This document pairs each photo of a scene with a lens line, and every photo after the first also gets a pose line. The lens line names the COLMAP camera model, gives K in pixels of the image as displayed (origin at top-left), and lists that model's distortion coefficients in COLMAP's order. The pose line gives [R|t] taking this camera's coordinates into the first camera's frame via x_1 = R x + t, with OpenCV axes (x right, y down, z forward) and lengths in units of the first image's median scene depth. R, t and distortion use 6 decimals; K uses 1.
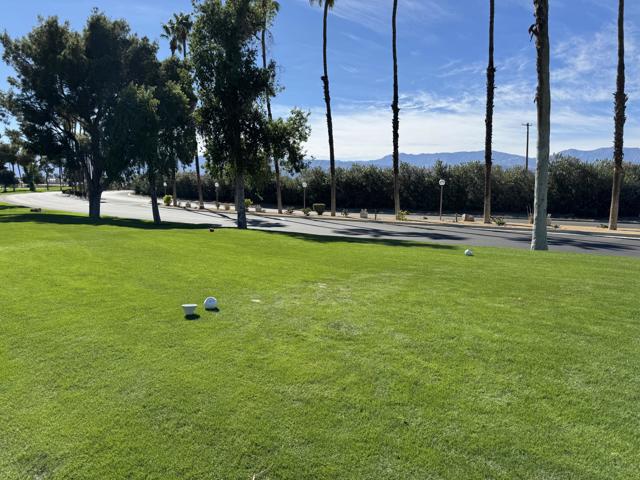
lens RADIAL K [[449.5, 0, 319.8], [0, 449.5, 243.8], [0, 0, 1]] dist [0.002946, -0.005349]
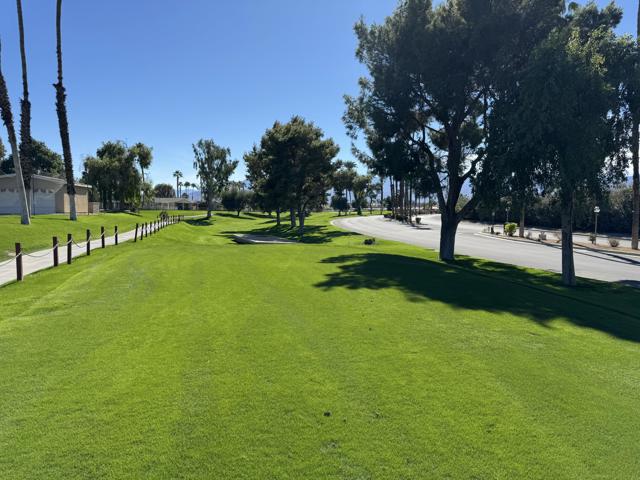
lens RADIAL K [[449.5, 0, 319.5], [0, 449.5, 239.9], [0, 0, 1]] dist [0.002946, -0.005349]
pose [[0.796975, 0.035738, -0.602955, -0.133461], [-0.071820, 0.996773, -0.035851, -0.026356], [0.599728, 0.071877, 0.796969, 0.175889]]
